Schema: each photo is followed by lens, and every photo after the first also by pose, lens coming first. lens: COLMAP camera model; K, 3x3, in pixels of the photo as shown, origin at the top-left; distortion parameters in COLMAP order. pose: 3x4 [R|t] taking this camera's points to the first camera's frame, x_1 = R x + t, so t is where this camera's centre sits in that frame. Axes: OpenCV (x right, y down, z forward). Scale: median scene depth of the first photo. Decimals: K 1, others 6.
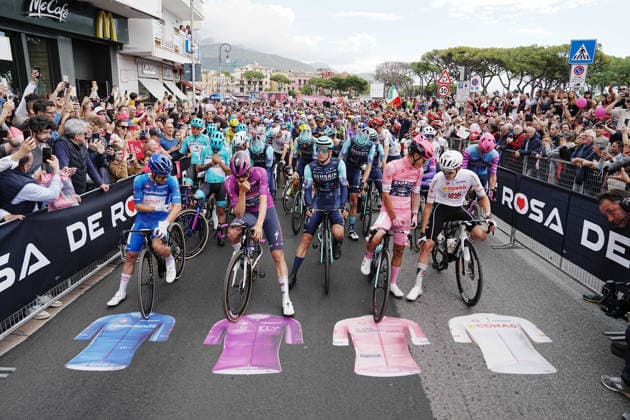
lens RADIAL K [[425.4, 0, 314.4], [0, 425.4, 193.6], [0, 0, 1]] dist [-0.112266, 0.102109]
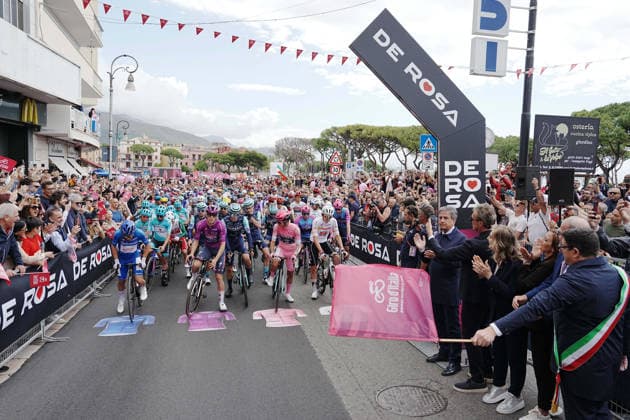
lens RADIAL K [[509.8, 0, 312.7], [0, 509.8, 198.3], [0, 0, 1]] dist [-0.021990, 0.007721]
pose [[0.977827, -0.006470, 0.209313, -0.019568], [0.042109, 0.985182, -0.166265, 0.028207], [-0.205135, 0.171392, 0.963610, -0.150964]]
